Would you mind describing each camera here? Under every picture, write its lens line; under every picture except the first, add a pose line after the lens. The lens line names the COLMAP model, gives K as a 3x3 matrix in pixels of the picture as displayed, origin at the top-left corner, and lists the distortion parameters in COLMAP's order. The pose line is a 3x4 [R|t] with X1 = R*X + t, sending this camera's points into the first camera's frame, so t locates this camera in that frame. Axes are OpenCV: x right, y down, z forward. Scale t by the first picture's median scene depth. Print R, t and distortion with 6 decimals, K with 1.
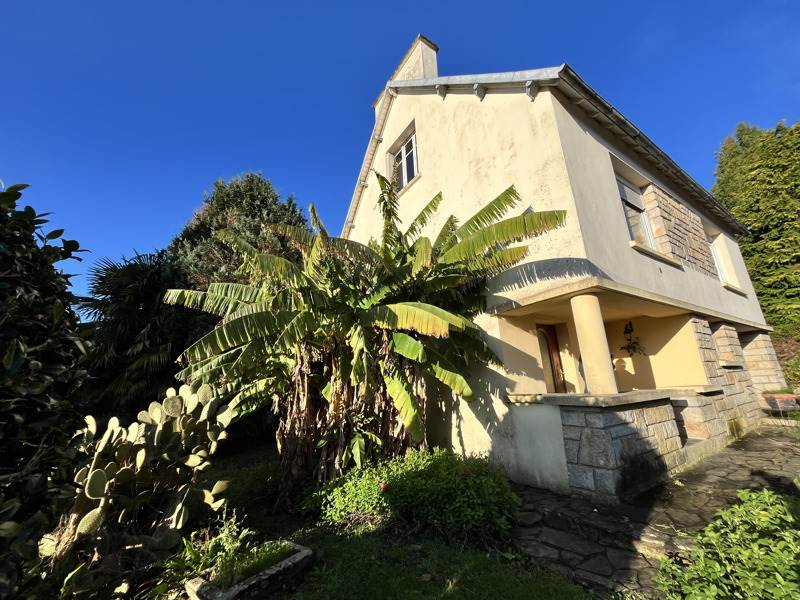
lens RADIAL K [[323.3, 0, 400.5], [0, 323.3, 299.7], [0, 0, 1]] dist [-0.002504, 0.000006]
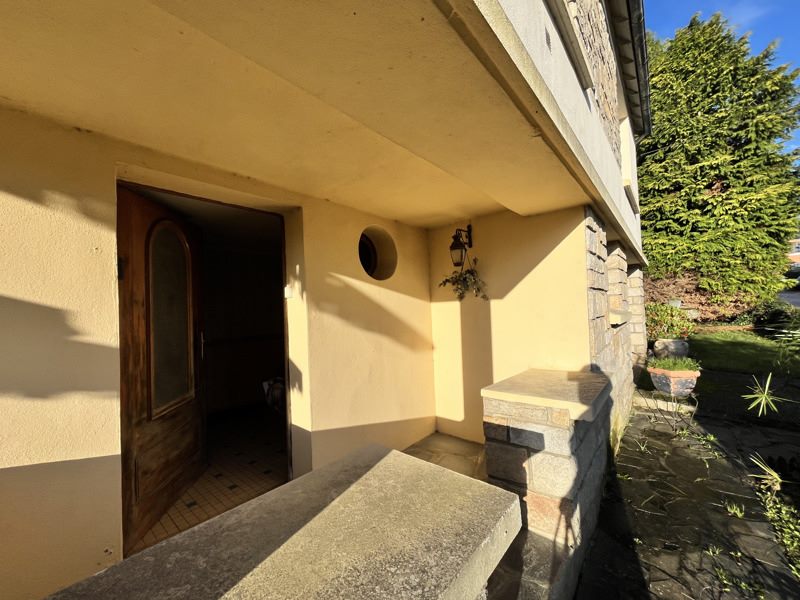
lens RADIAL K [[323.3, 0, 399.7], [0, 323.3, 300.4], [0, 0, 1]] dist [-0.002504, 0.000006]
pose [[0.956222, 0.018775, 0.292039, 0.277703], [-0.085018, 0.972721, 0.215838, 0.046473], [-0.280020, -0.231218, 0.931733, 0.329789]]
